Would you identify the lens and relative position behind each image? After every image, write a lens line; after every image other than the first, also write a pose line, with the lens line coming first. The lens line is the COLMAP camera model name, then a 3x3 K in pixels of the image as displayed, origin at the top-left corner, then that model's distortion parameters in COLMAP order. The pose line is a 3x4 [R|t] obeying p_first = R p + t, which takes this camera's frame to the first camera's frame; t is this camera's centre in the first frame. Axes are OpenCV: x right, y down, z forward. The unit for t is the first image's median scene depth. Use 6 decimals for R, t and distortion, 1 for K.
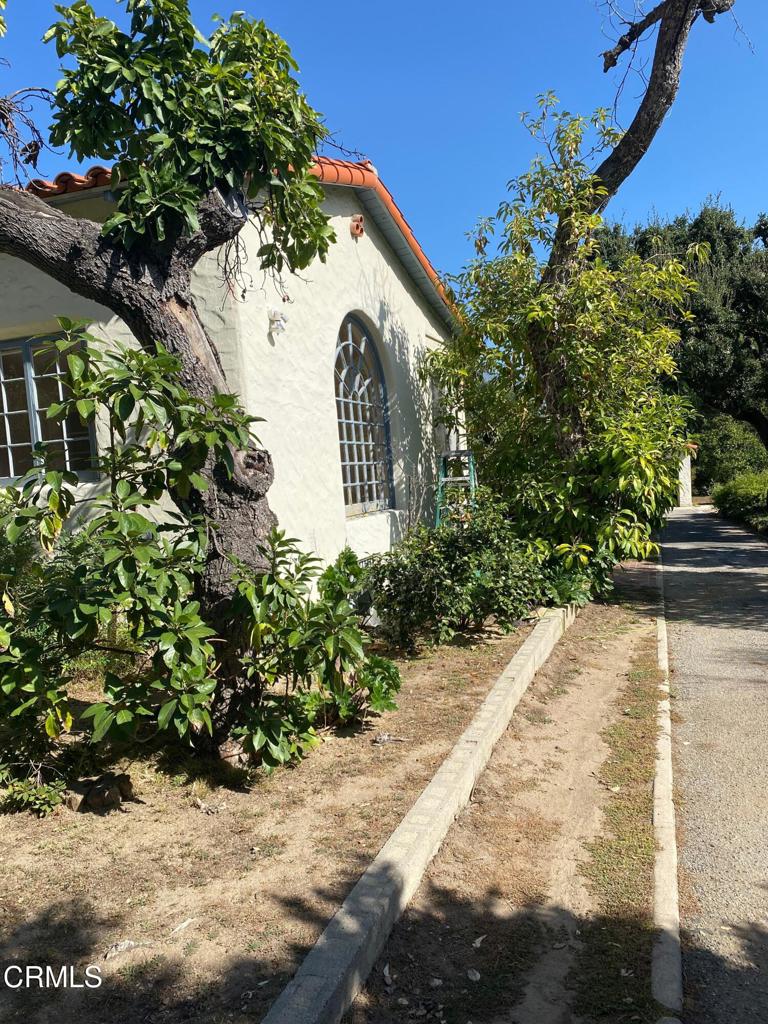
lens RADIAL K [[781.9, 0, 378.3], [0, 781.9, 508.5], [0, 0, 1]] dist [0.053440, -0.082246]
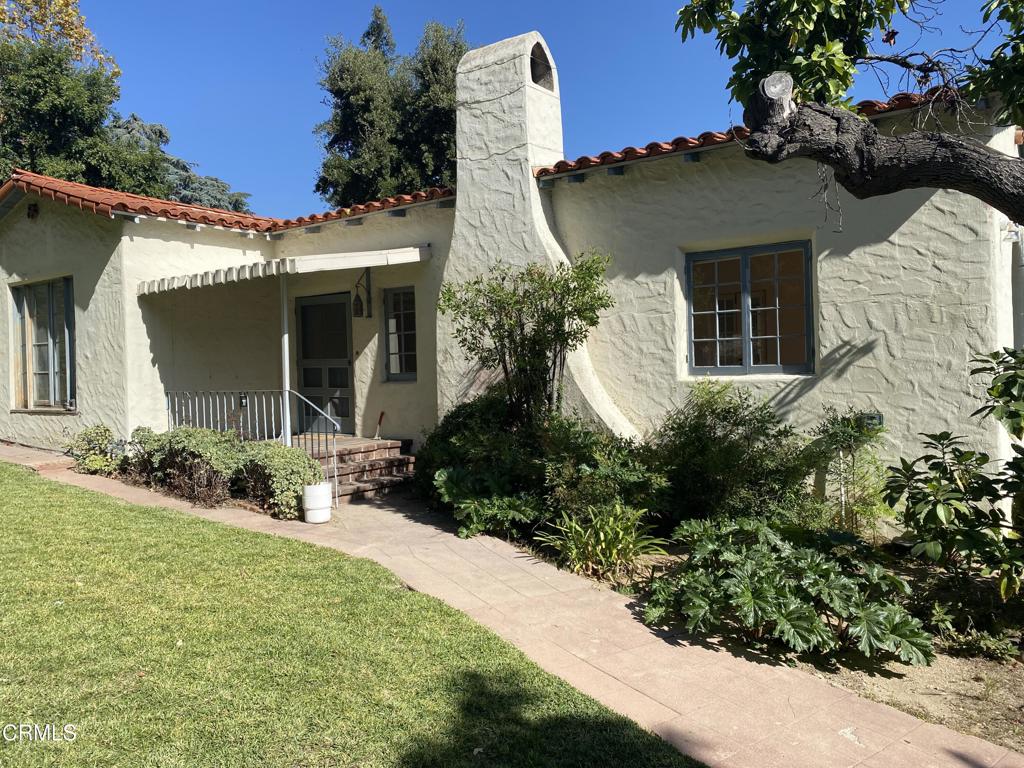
lens RADIAL K [[776.2, 0, 509.8], [0, 776.2, 366.3], [0, 0, 1]] dist [0.055141, -0.057772]
pose [[0.958593, 0.041916, -0.281679, -0.477630], [-0.052998, 0.998087, -0.031838, 0.013629], [0.279805, 0.045448, 0.958980, -0.207394]]
